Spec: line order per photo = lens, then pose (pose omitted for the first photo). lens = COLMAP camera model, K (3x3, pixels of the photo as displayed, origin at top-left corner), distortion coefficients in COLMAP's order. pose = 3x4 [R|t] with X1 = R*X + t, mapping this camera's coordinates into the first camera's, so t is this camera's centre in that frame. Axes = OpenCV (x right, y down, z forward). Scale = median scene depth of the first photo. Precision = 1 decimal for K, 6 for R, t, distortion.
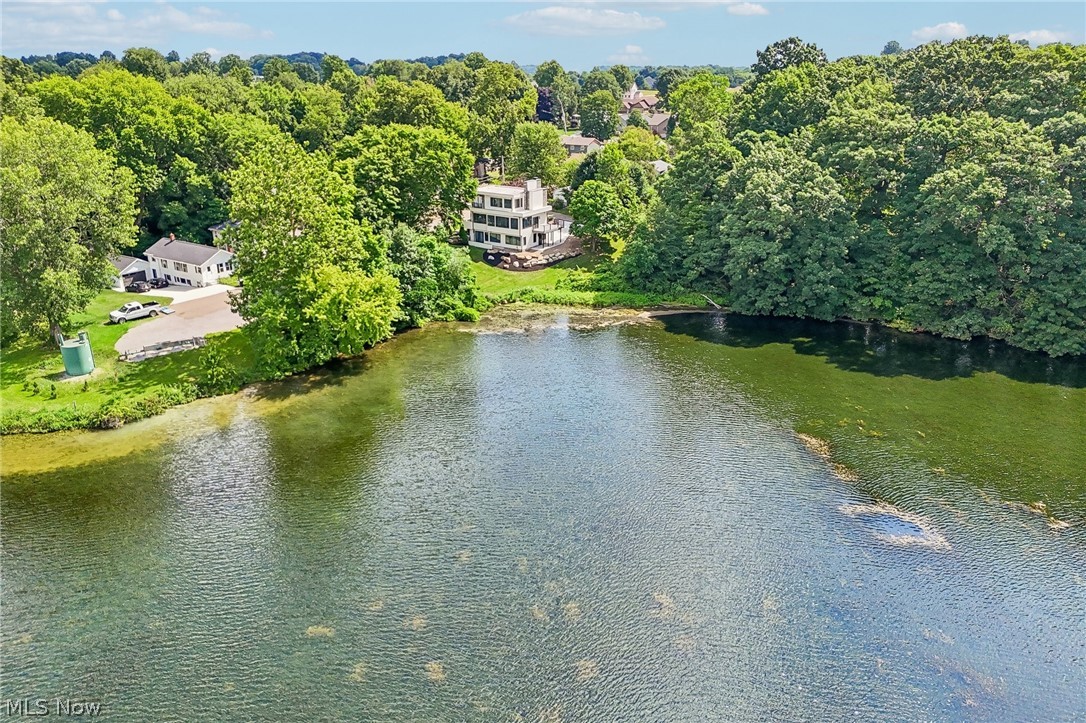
lens RADIAL K [[773.9, 0, 540.6], [0, 773.9, 348.2], [0, 0, 1]] dist [0.077142, -0.073235]
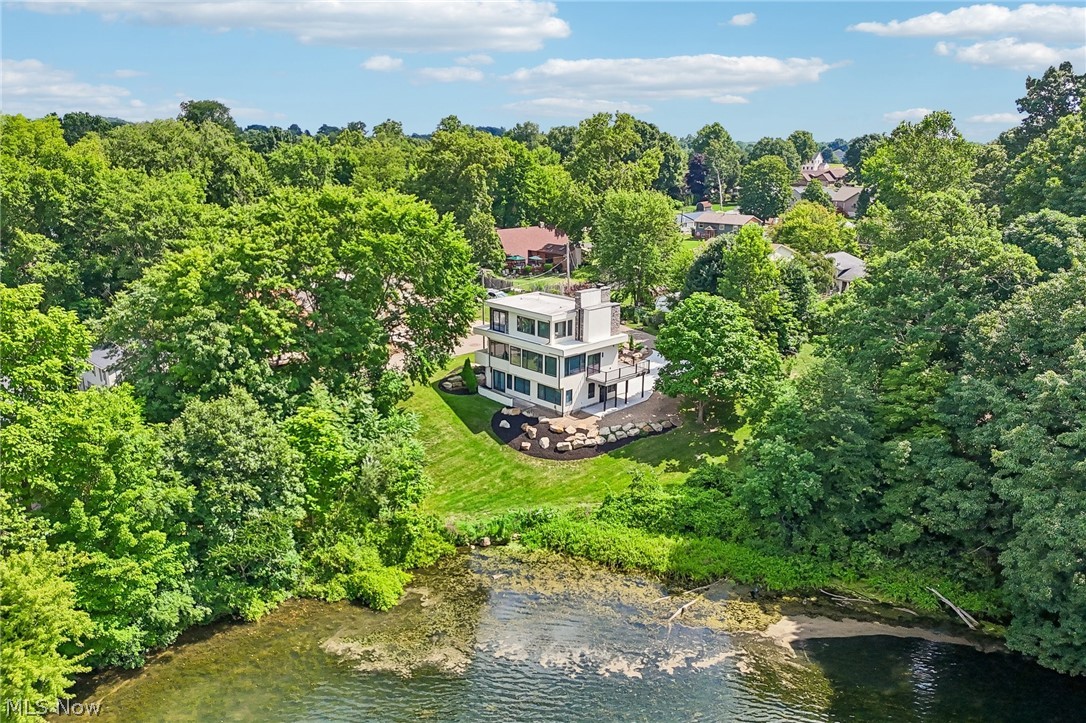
lens RADIAL K [[773.9, 0, 540.6], [0, 773.9, 348.2], [0, 0, 1]] dist [0.077142, -0.073235]
pose [[0.974757, 0.061200, -0.214717, 0.075303], [-0.080127, 0.993523, -0.080576, -0.127164], [0.208395, 0.095747, 0.973347, 0.458876]]
